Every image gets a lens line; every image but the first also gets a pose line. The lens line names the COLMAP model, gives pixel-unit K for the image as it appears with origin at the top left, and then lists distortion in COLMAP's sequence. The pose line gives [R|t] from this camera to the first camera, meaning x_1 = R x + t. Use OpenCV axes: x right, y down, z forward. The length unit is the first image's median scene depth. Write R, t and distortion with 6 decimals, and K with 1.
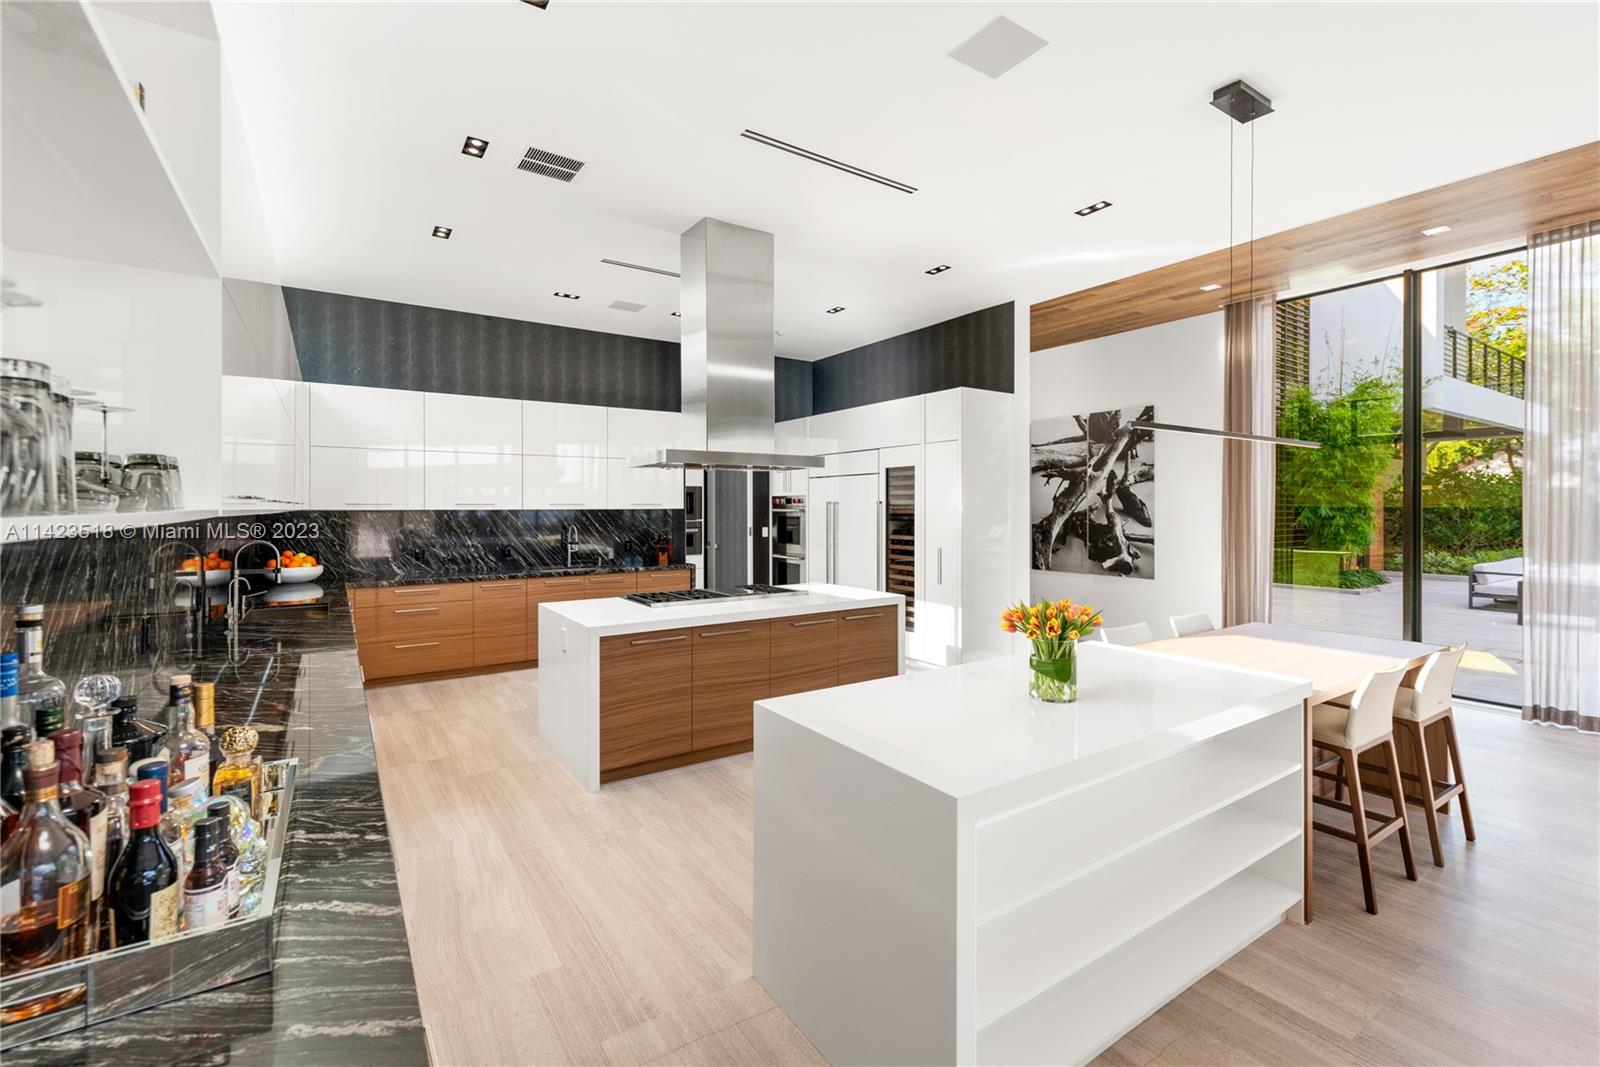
lens RADIAL K [[690.9, 0, 795.5], [0, 690.9, 512.6], [0, 0, 1]] dist [0.000079, -0.000019]
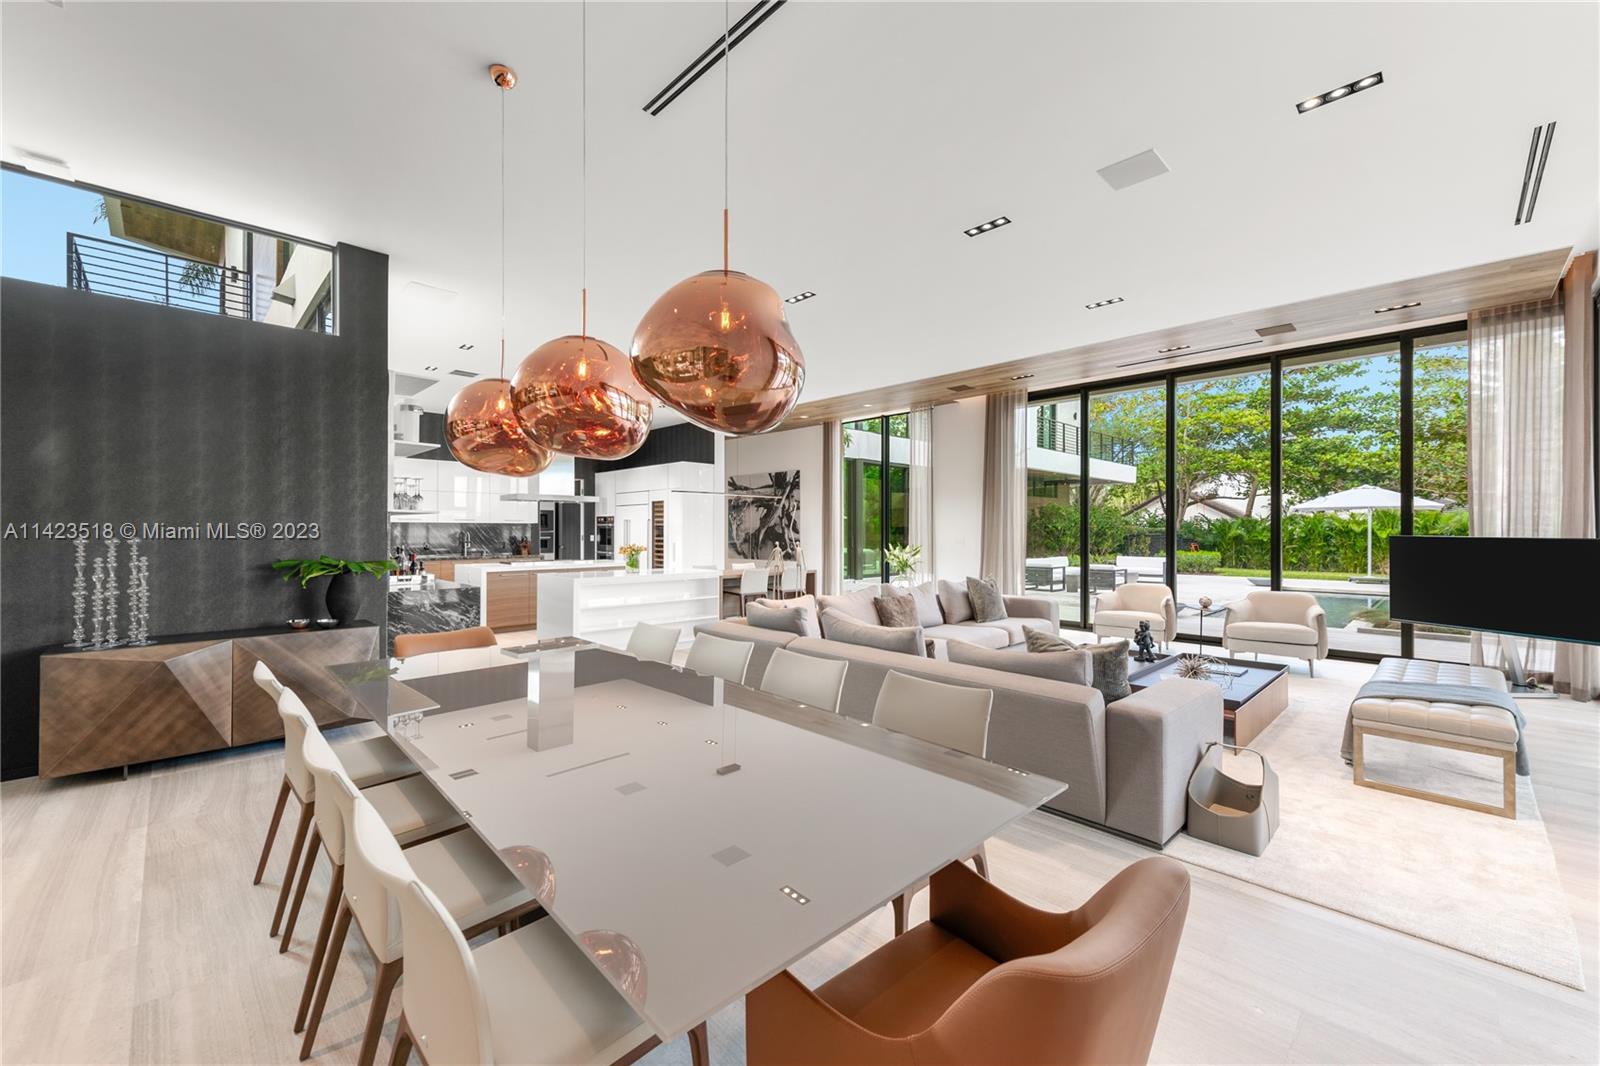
lens RADIAL K [[634.7, 0, 800.0], [0, 634.7, 533.0], [0, 0, 1]] dist [0.000569, 0.000003]
pose [[0.981850, 0.003045, 0.189637, 0.181544], [-0.002206, 0.999987, -0.004633, 0.025133], [-0.189649, 0.004130, 0.981843, -0.683714]]
